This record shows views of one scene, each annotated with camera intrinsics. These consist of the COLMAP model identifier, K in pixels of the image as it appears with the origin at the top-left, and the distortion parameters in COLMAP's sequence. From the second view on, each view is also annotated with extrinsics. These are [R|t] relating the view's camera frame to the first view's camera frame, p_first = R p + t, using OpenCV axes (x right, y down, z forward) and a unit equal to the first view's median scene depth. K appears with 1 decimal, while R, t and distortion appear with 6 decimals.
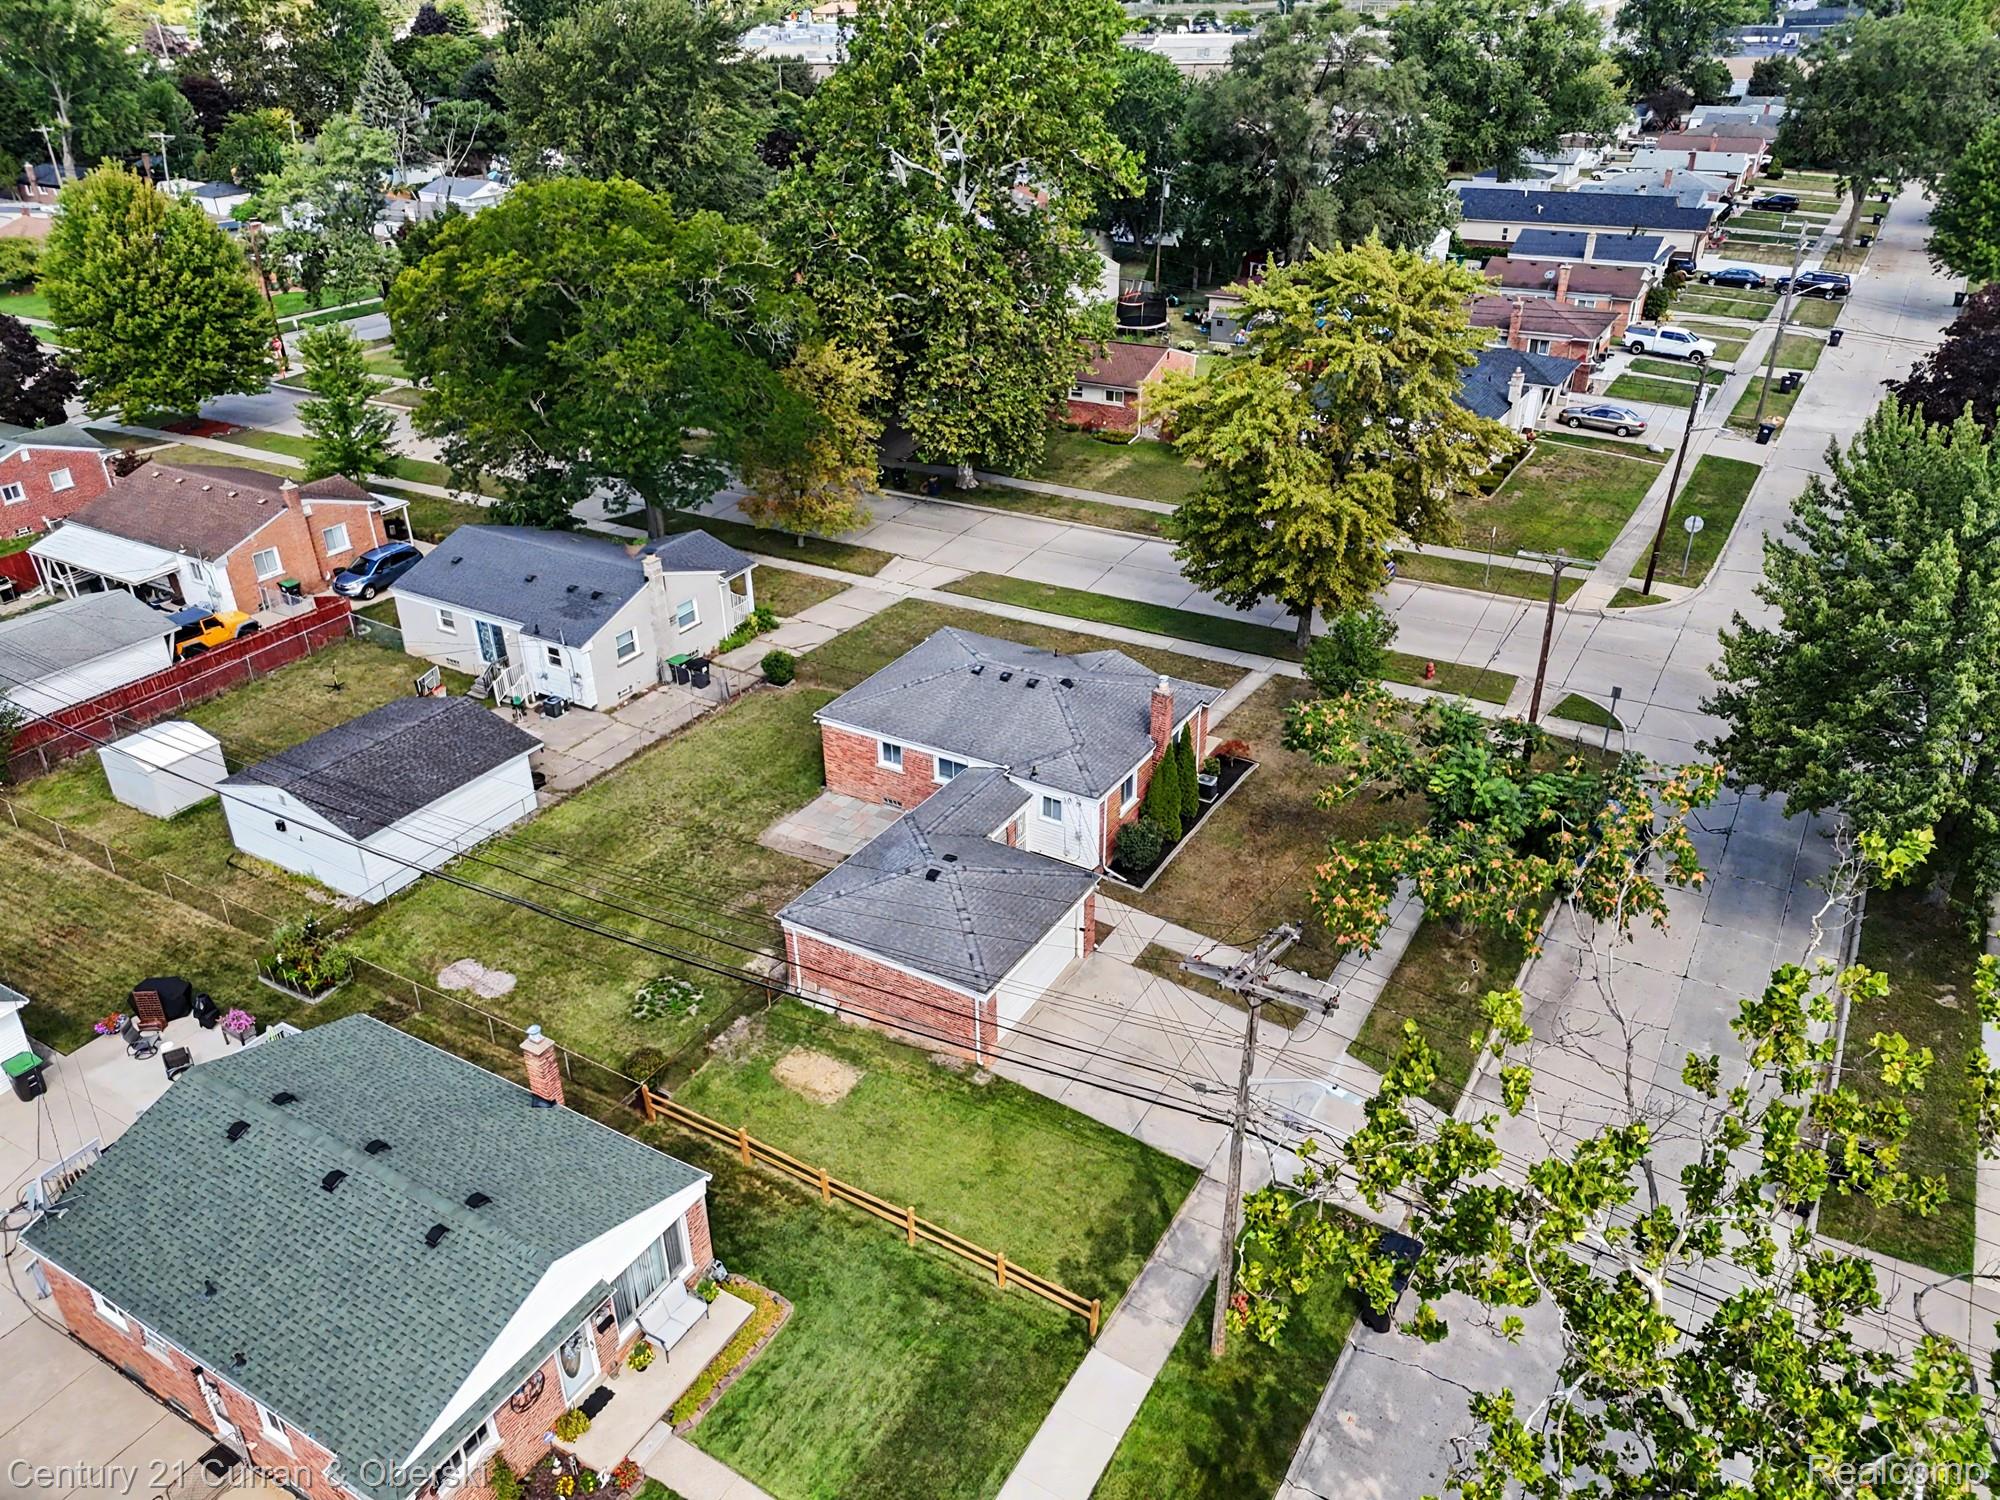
lens RADIAL K [[1462.5, 0, 998.1], [0, 1462.5, 752.9], [0, 0, 1]] dist [0.072854, -0.063389]
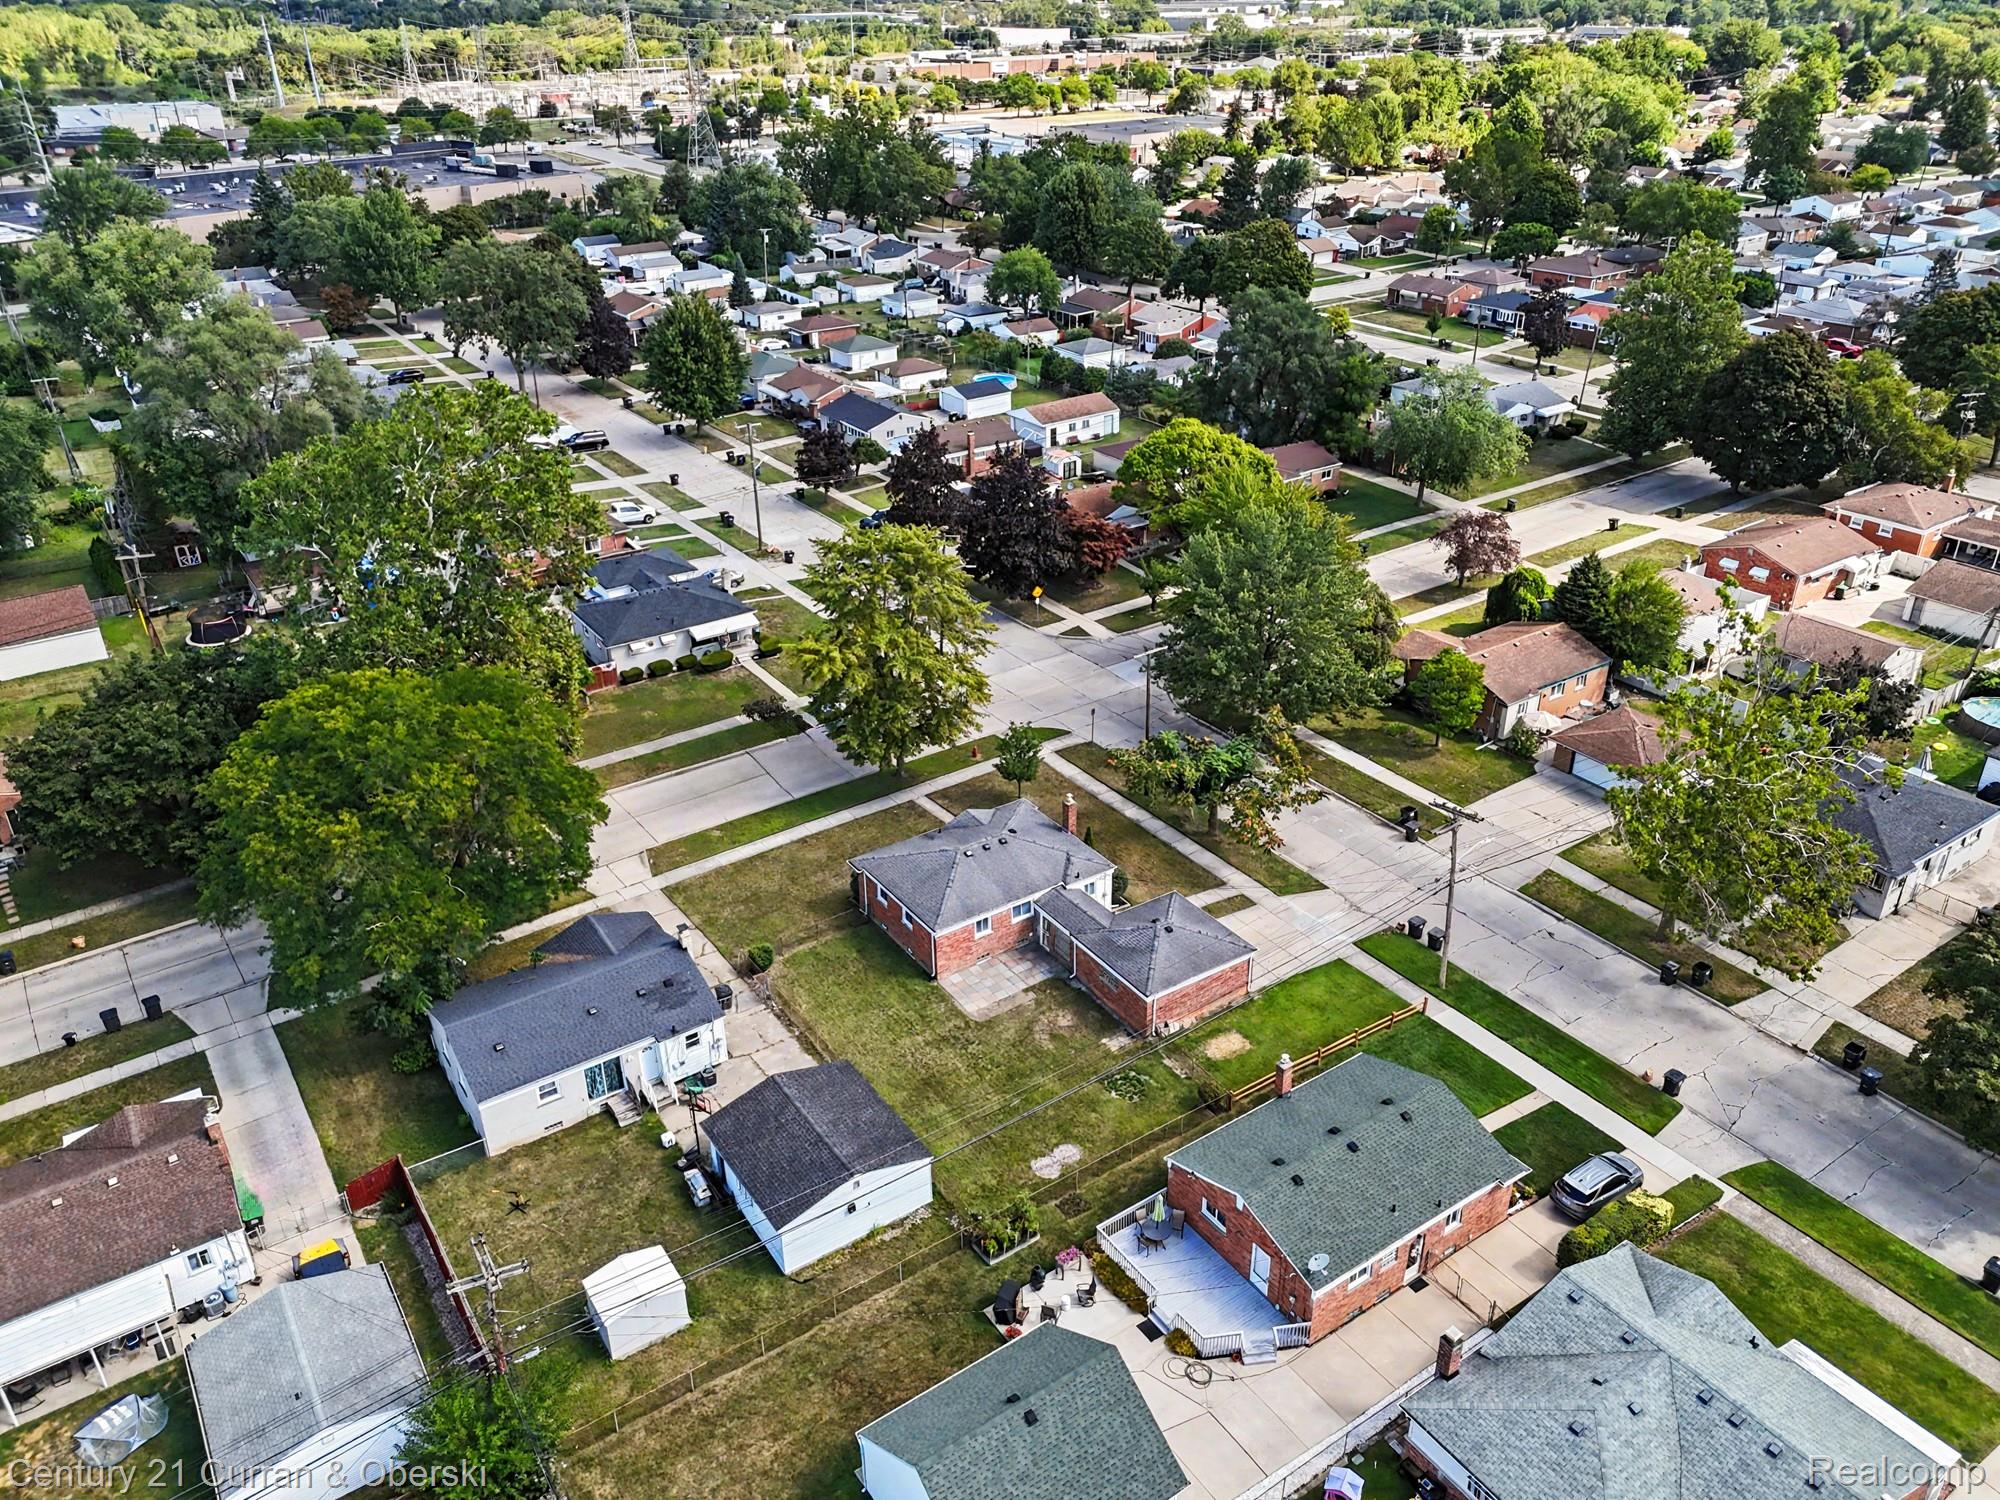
lens RADIAL K [[1462.5, 0, 998.1], [0, 1462.5, 752.9], [0, 0, 1]] dist [0.072854, -0.063389]
pose [[0.418429, -0.412740, 0.809051, -1.010333], [0.439127, 0.871680, 0.217581, -0.396723], [-0.795038, 0.264234, 0.545981, 0.095098]]
